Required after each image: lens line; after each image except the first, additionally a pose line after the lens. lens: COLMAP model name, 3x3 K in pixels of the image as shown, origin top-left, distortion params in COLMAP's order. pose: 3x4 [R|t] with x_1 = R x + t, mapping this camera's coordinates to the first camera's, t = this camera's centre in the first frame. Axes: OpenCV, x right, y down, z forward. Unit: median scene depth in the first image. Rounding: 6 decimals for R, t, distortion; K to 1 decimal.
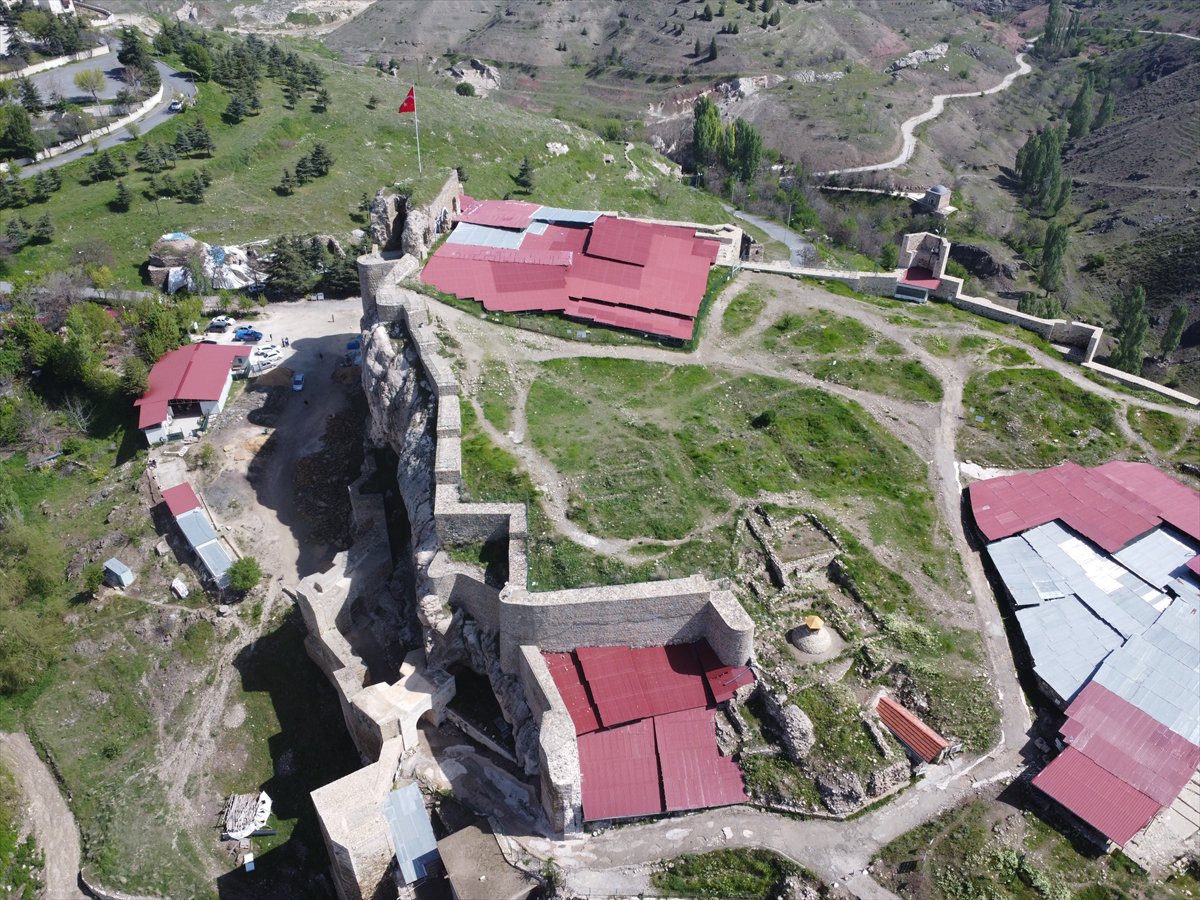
lens RADIAL K [[902.3, 0, 596.5], [0, 902.3, 453.0], [0, 0, 1]] dist [0.000701, -0.004916]
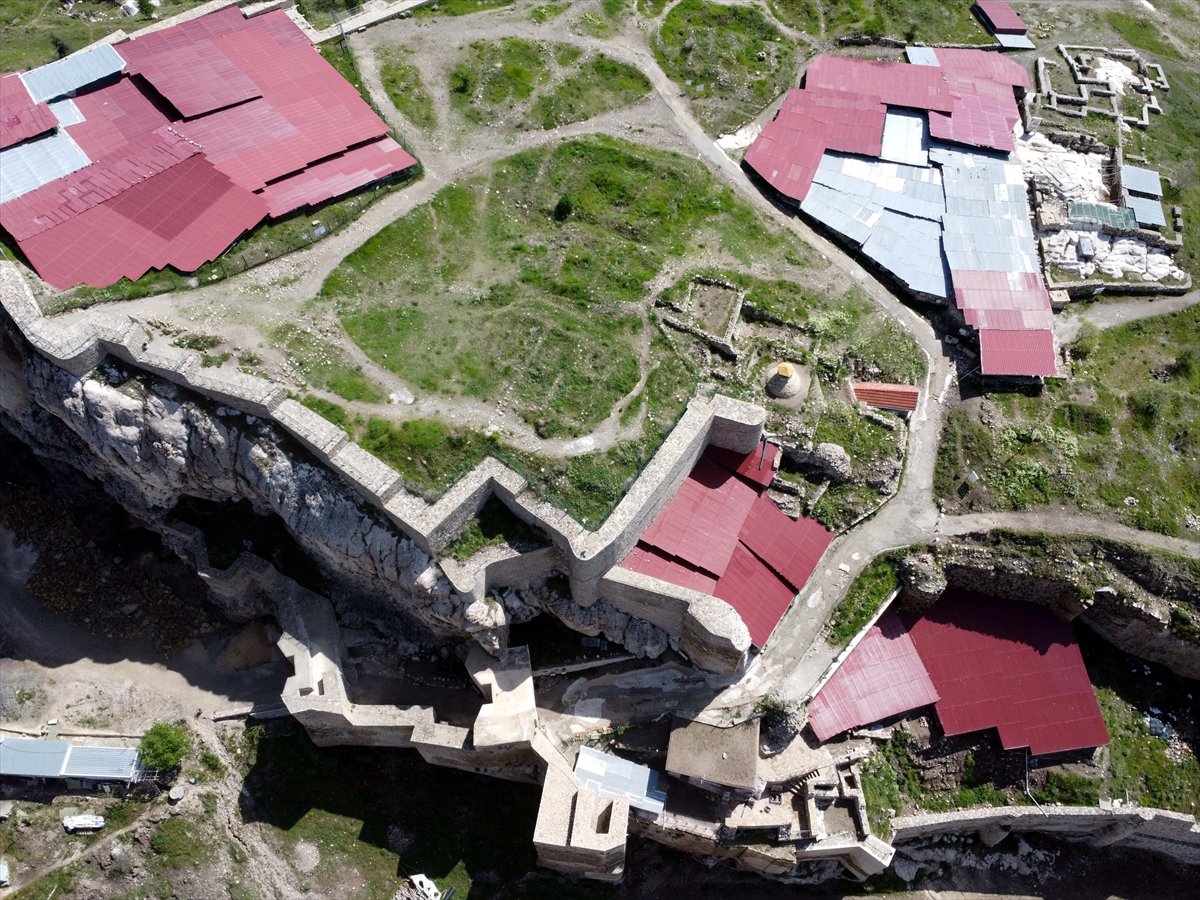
lens RADIAL K [[902.3, 0, 597.6], [0, 902.3, 453.4], [0, 0, 1]] dist [0.000701, -0.004916]
pose [[0.662108, -0.643811, 0.383562, -0.278280], [0.438047, 0.747763, 0.498965, -0.270202], [-0.608053, -0.162350, 0.777119, 0.220742]]
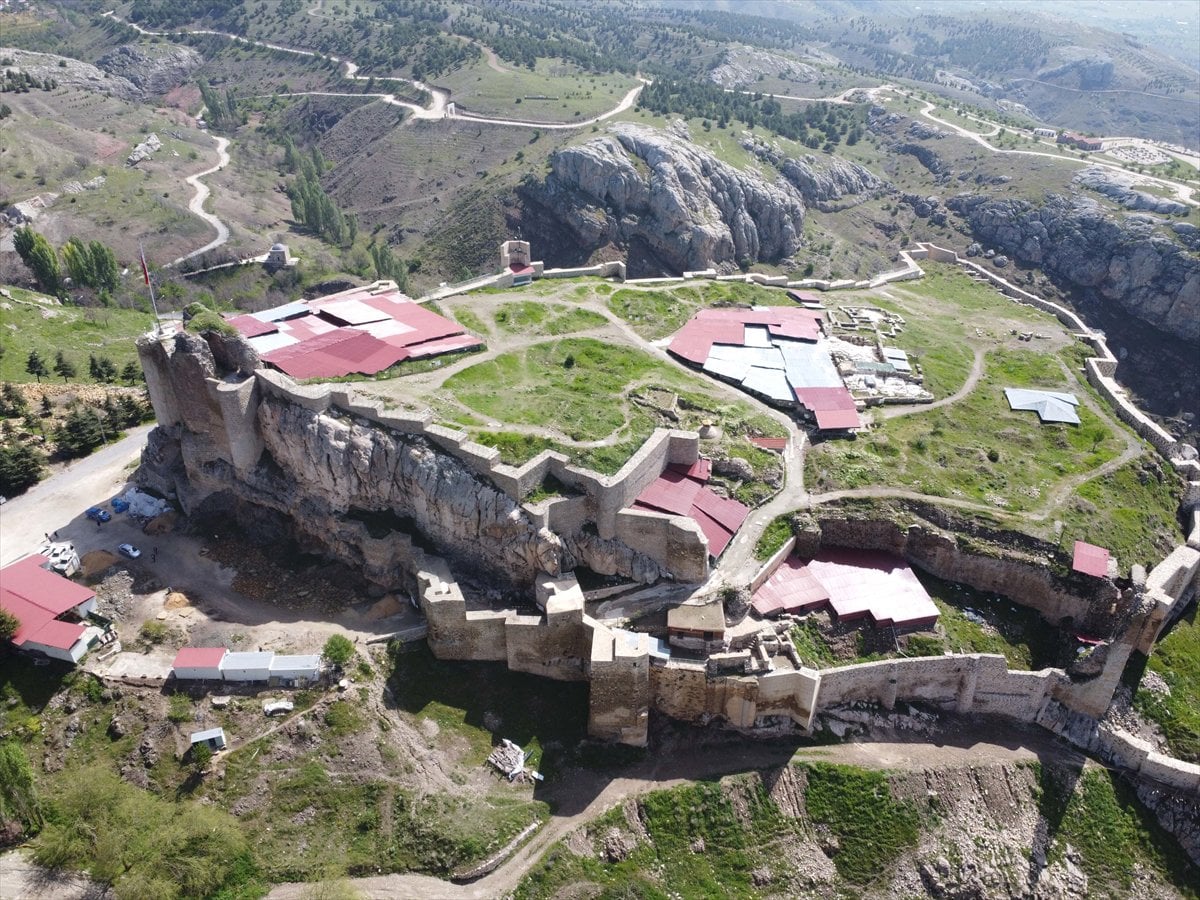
lens RADIAL K [[902.3, 0, 597.7], [0, 902.3, 452.3], [0, 0, 1]] dist [0.000701, -0.004916]
pose [[0.577535, -0.426229, 0.696263, -0.890116], [0.470733, 0.870685, 0.142541, -0.094029], [-0.666980, 0.245431, 0.703492, -0.097576]]
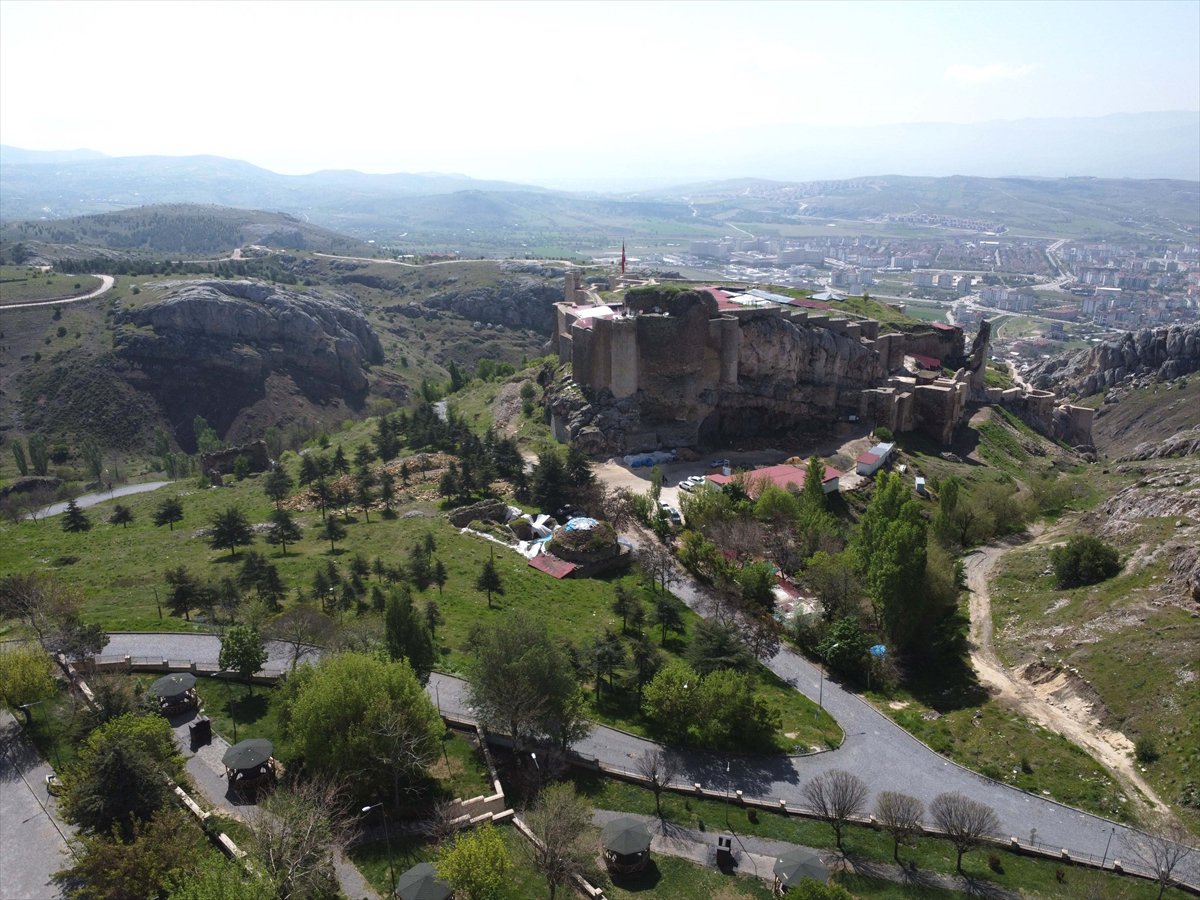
lens RADIAL K [[902.3, 0, 597.0], [0, 902.3, 453.0], [0, 0, 1]] dist [0.000701, -0.004916]
pose [[-0.353585, -0.312770, 0.881563, -1.794057], [0.545690, 0.696483, 0.465976, -1.002215], [-0.759737, 0.645822, -0.075591, 1.591332]]
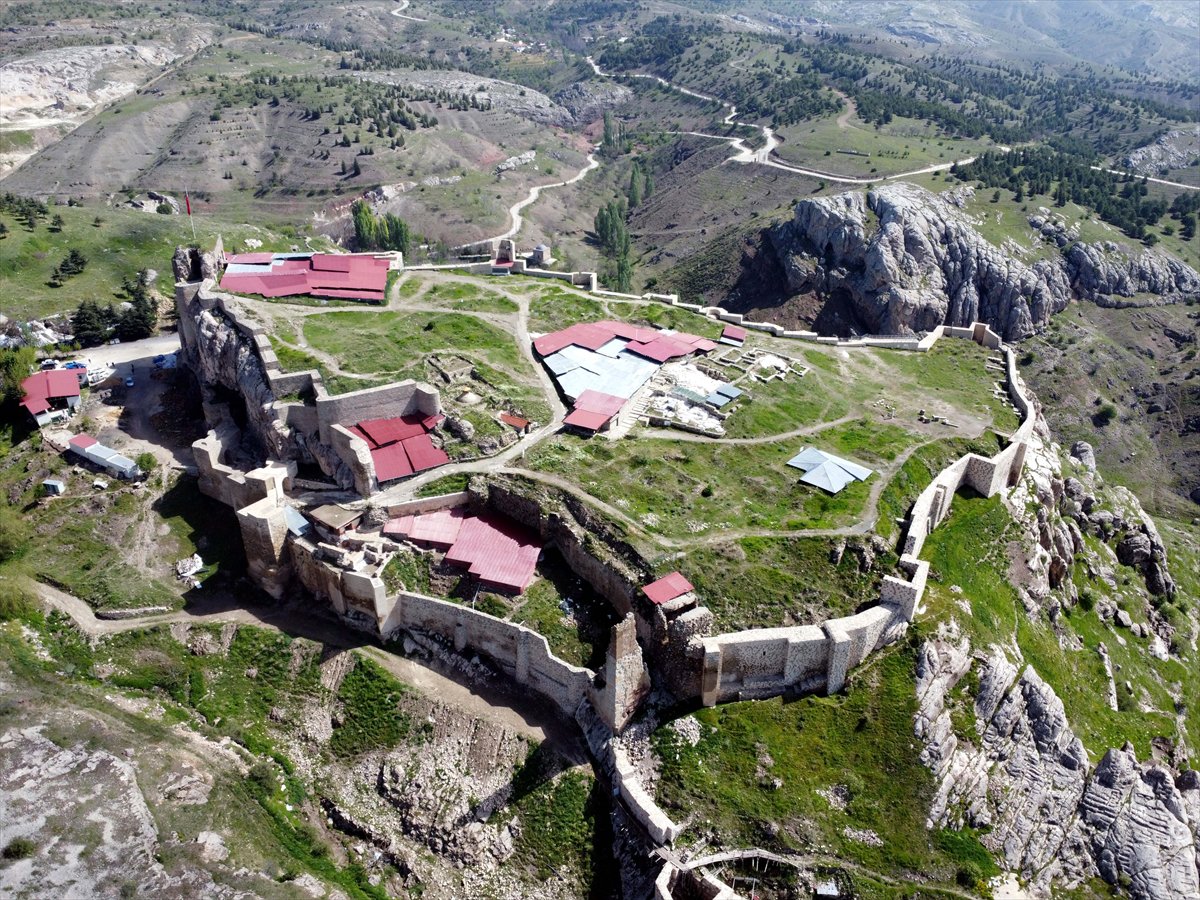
lens RADIAL K [[902.3, 0, 596.8], [0, 902.3, 453.0], [0, 0, 1]] dist [0.000701, -0.004916]
pose [[0.928023, -0.180492, 0.325877, -0.153439], [0.218624, 0.972175, -0.084137, 0.440826], [-0.301623, 0.149325, 0.941661, -0.844672]]
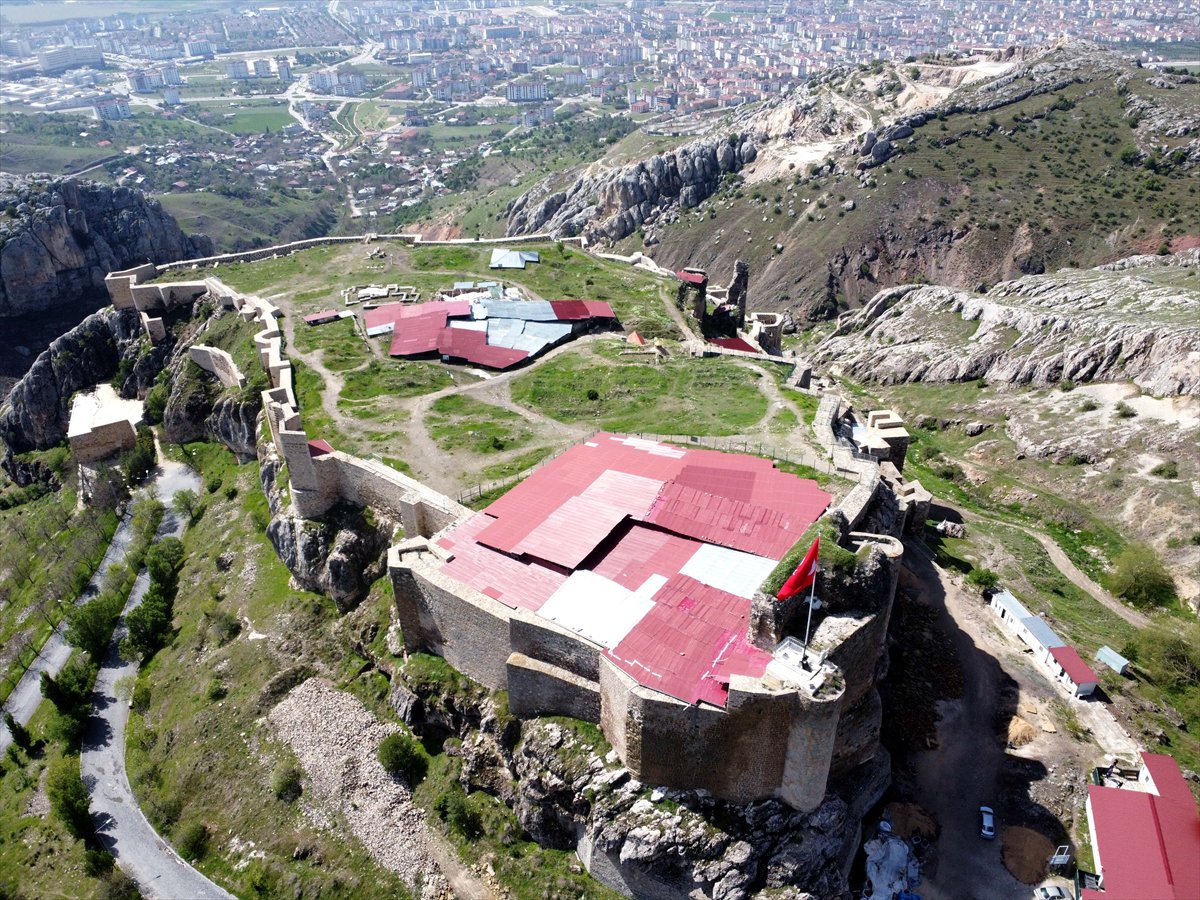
lens RADIAL K [[902.3, 0, 597.2], [0, 902.3, 452.8], [0, 0, 1]] dist [0.000701, -0.004916]
pose [[-0.899991, -0.238462, 0.364901, -0.322042], [0.254904, 0.391161, 0.884317, -1.149515], [-0.353611, 0.888892, -0.291256, 1.382365]]
